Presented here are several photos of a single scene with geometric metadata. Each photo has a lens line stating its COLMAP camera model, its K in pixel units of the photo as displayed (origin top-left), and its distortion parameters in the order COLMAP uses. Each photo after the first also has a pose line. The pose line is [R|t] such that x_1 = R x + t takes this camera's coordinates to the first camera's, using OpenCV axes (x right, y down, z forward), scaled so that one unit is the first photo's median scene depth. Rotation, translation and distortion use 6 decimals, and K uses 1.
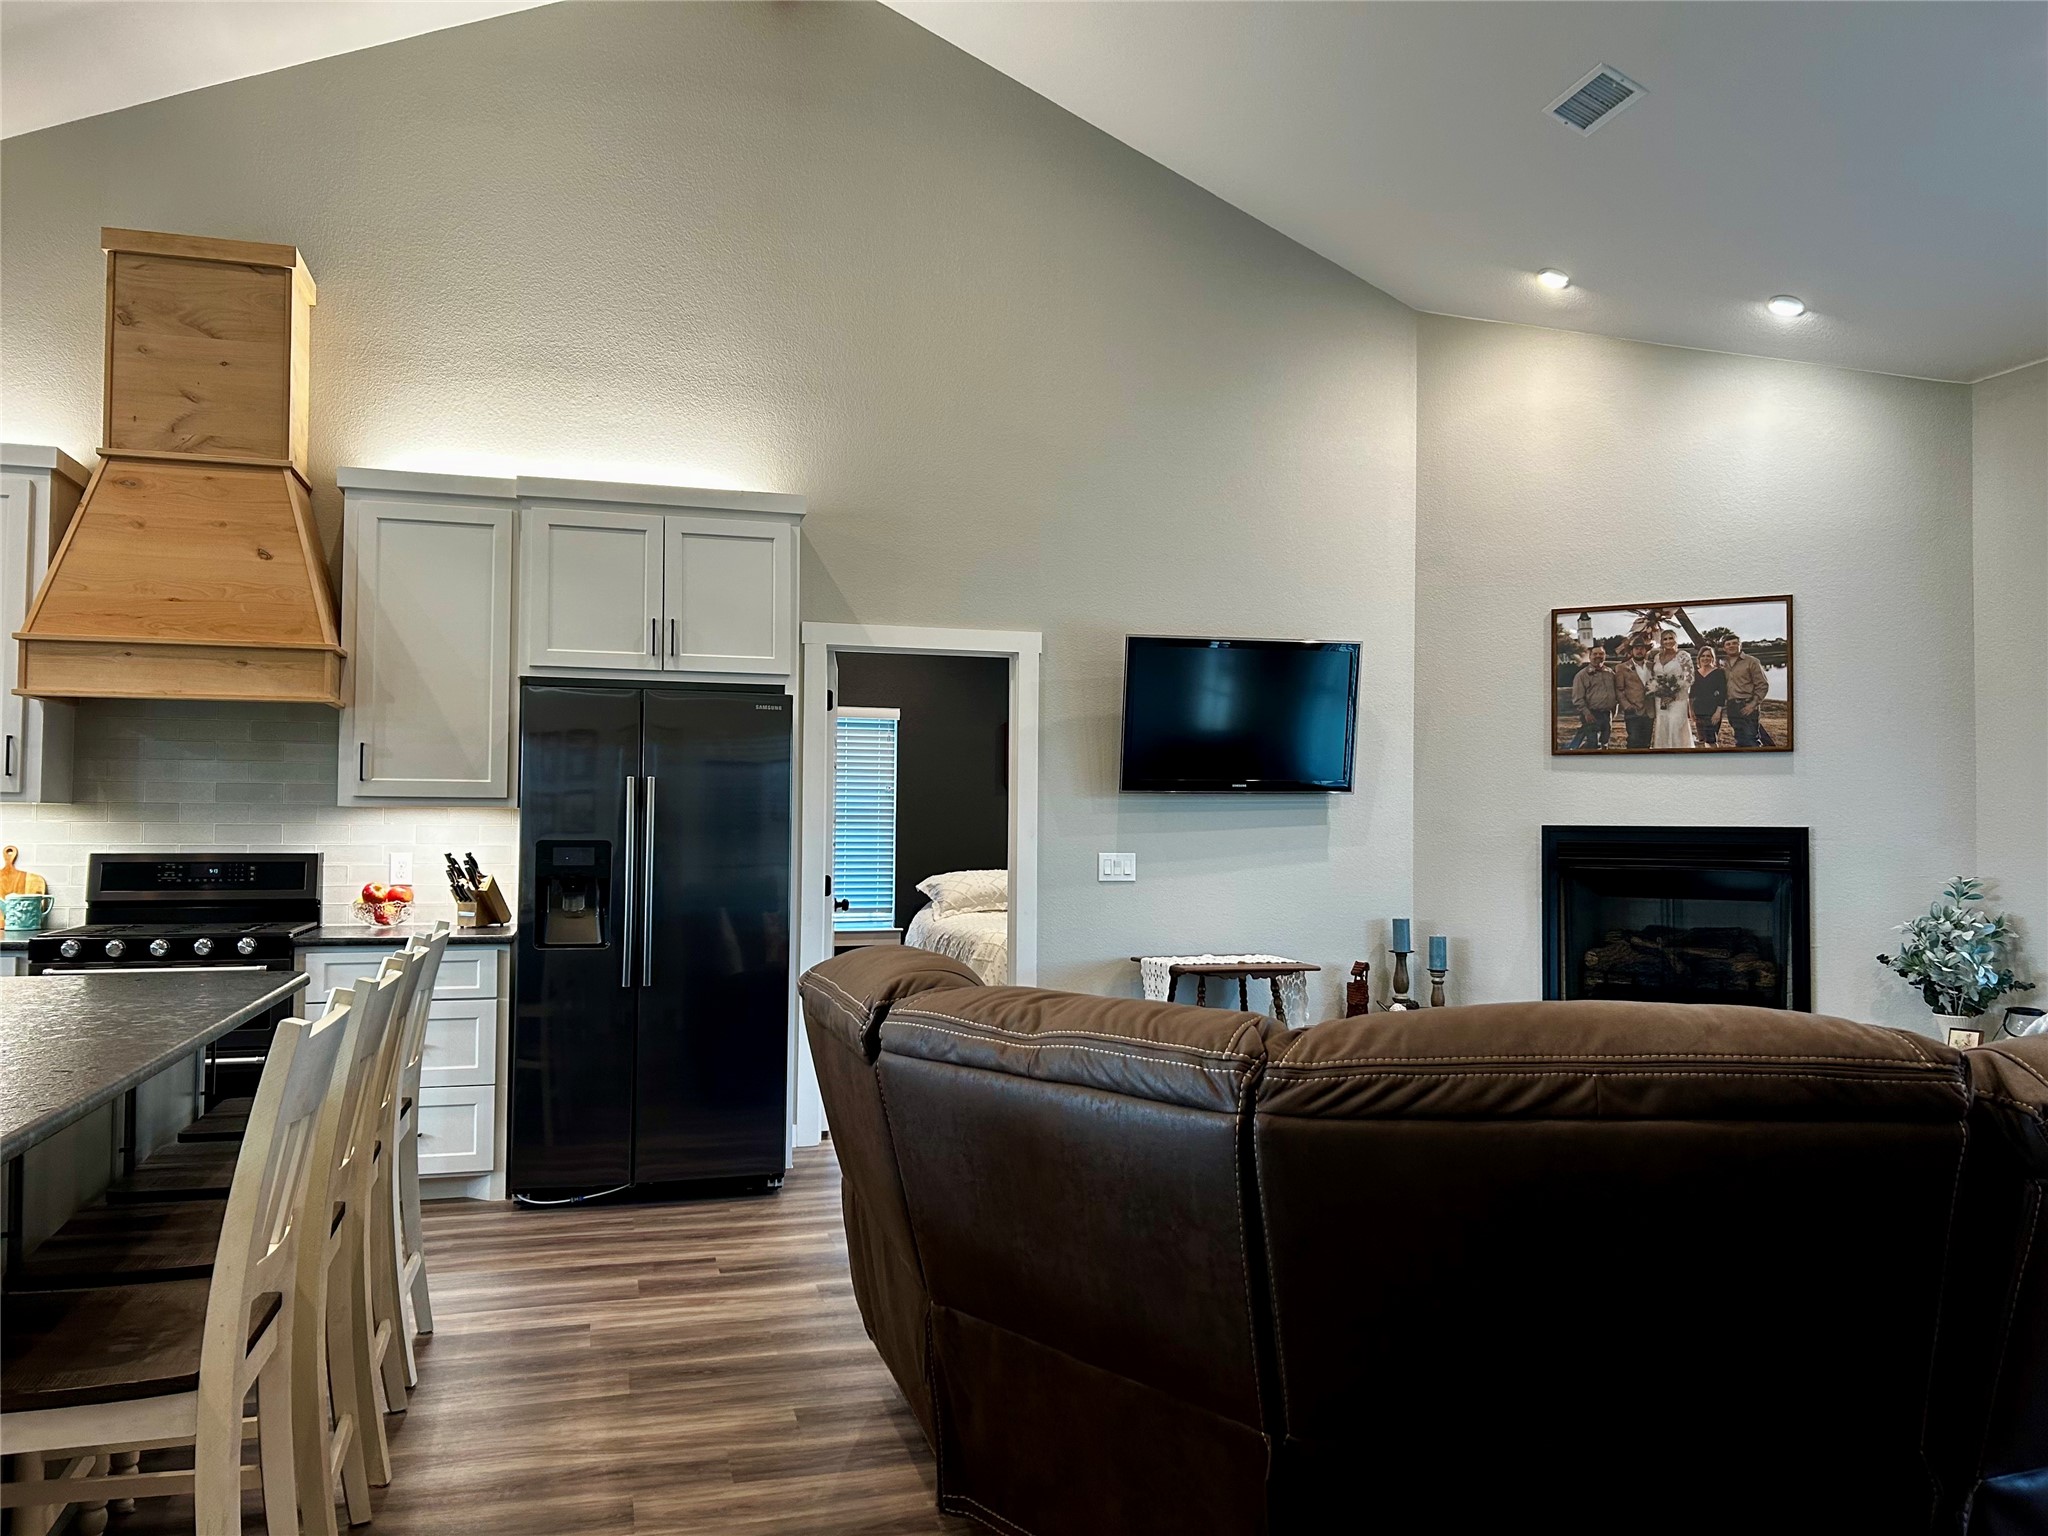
lens RADIAL K [[1538.4, 0, 1024.7], [0, 1538.4, 774.9], [0, 0, 1]] dist [0.081433, -0.089515]
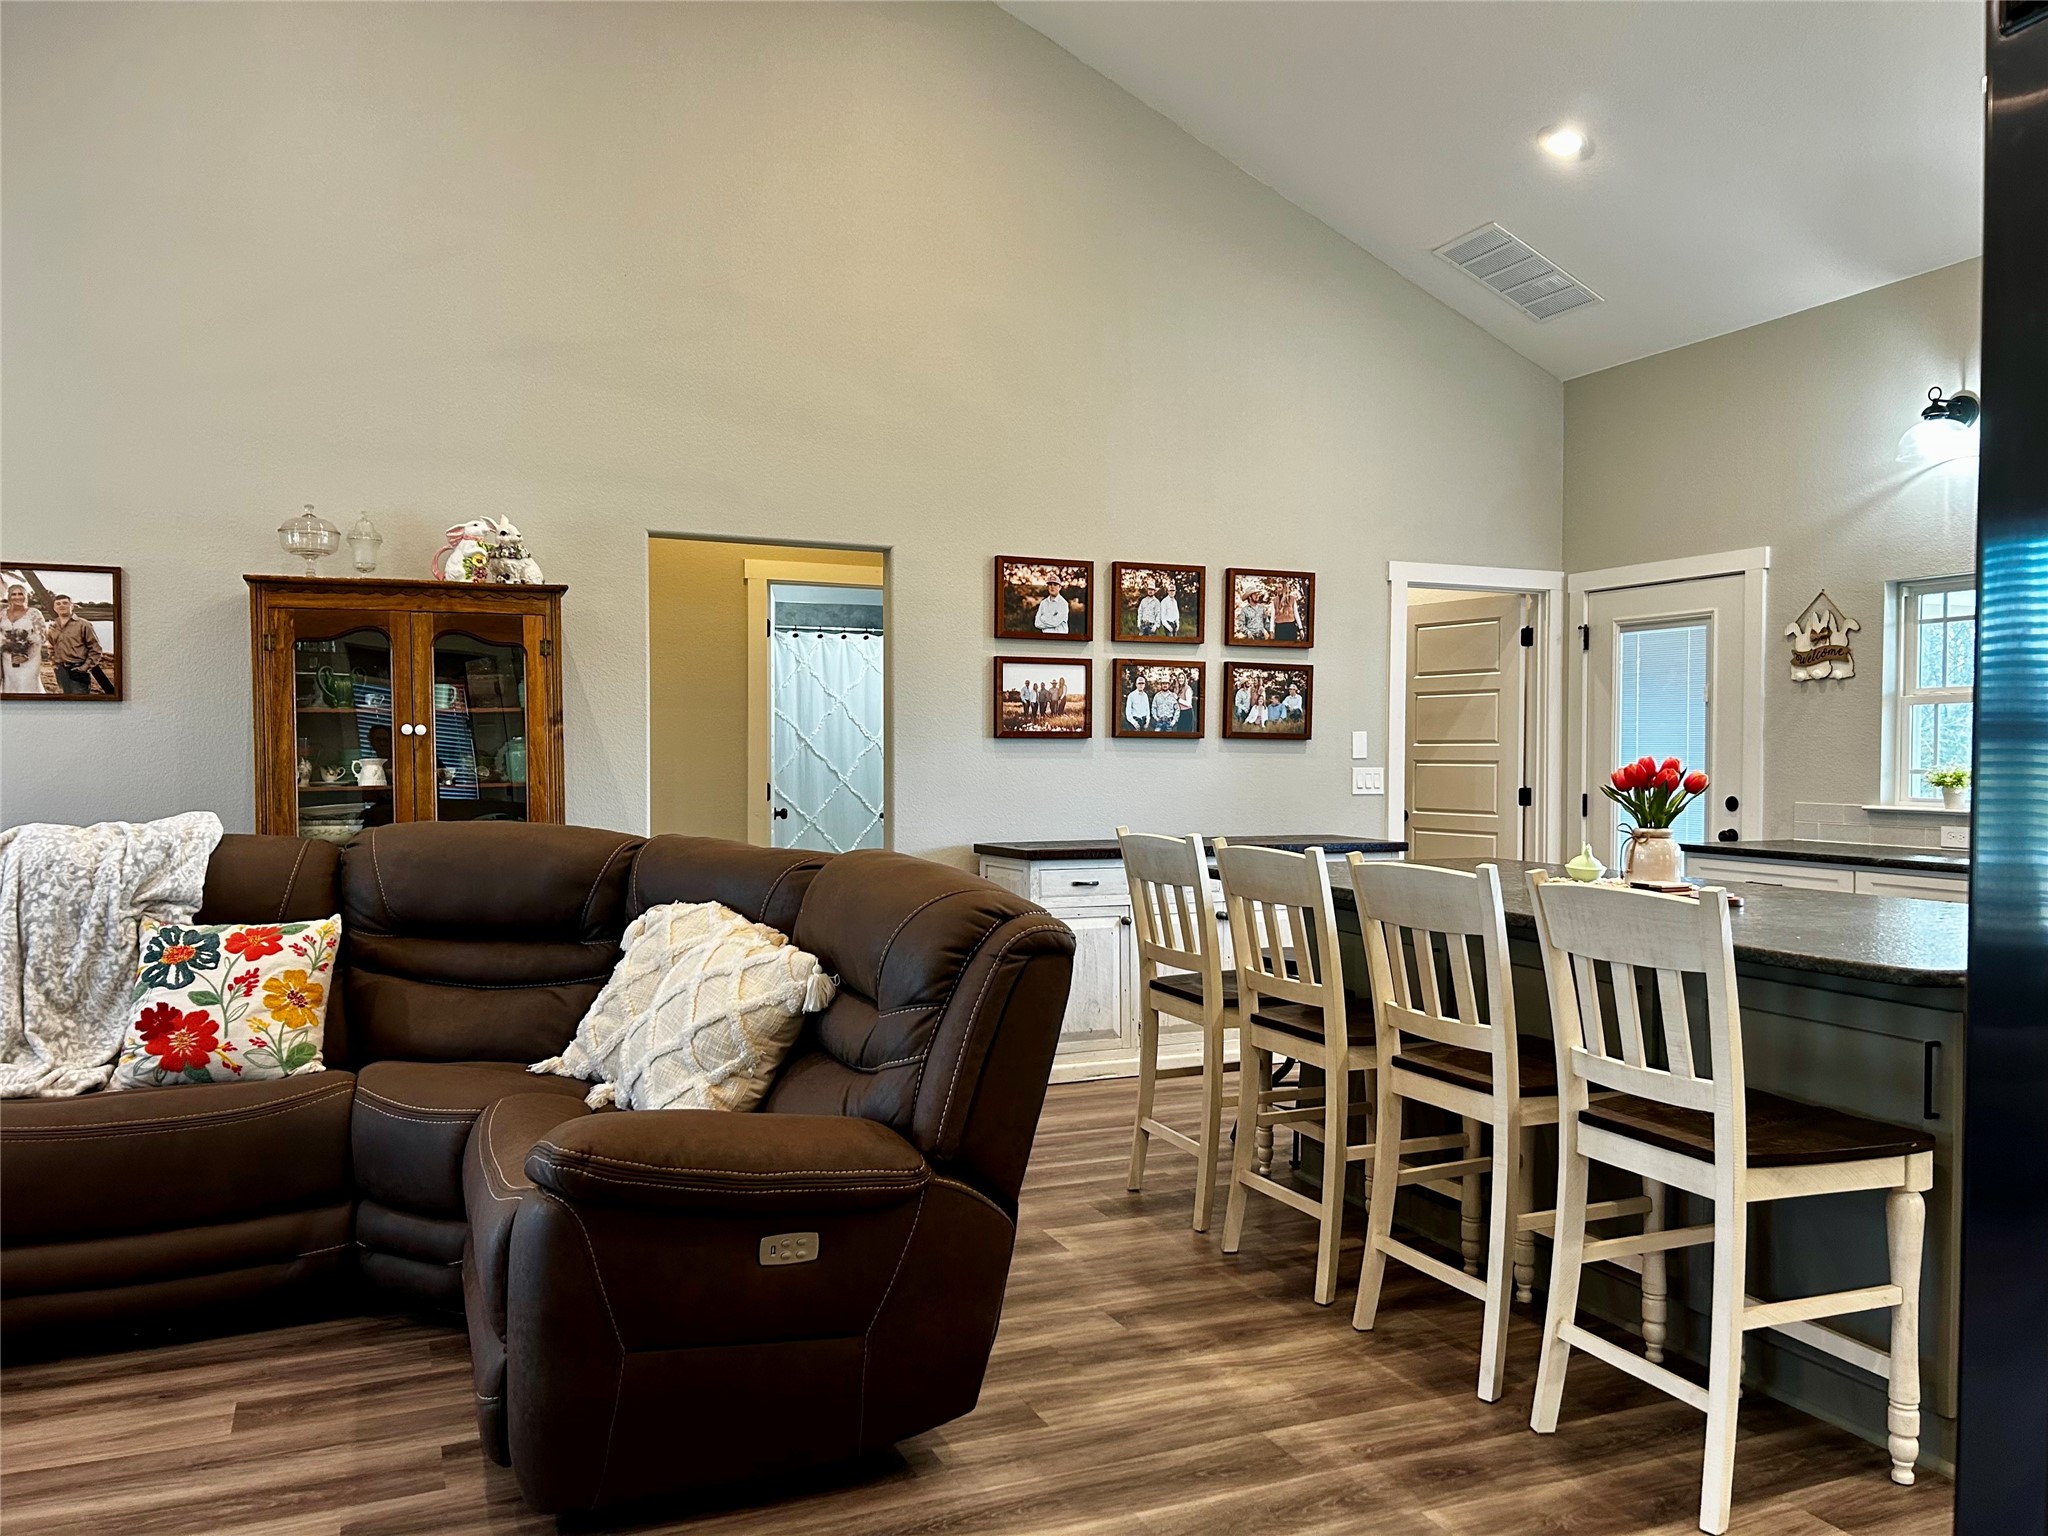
lens RADIAL K [[1538.4, 0, 1024.7], [0, 1538.4, 774.9], [0, 0, 1]] dist [0.081433, -0.089515]
pose [[-0.990991, -0.007978, -0.133688, -0.011891], [-0.005951, 0.999861, -0.015559, 0.040520], [0.133794, -0.014624, -0.990901, 1.067617]]
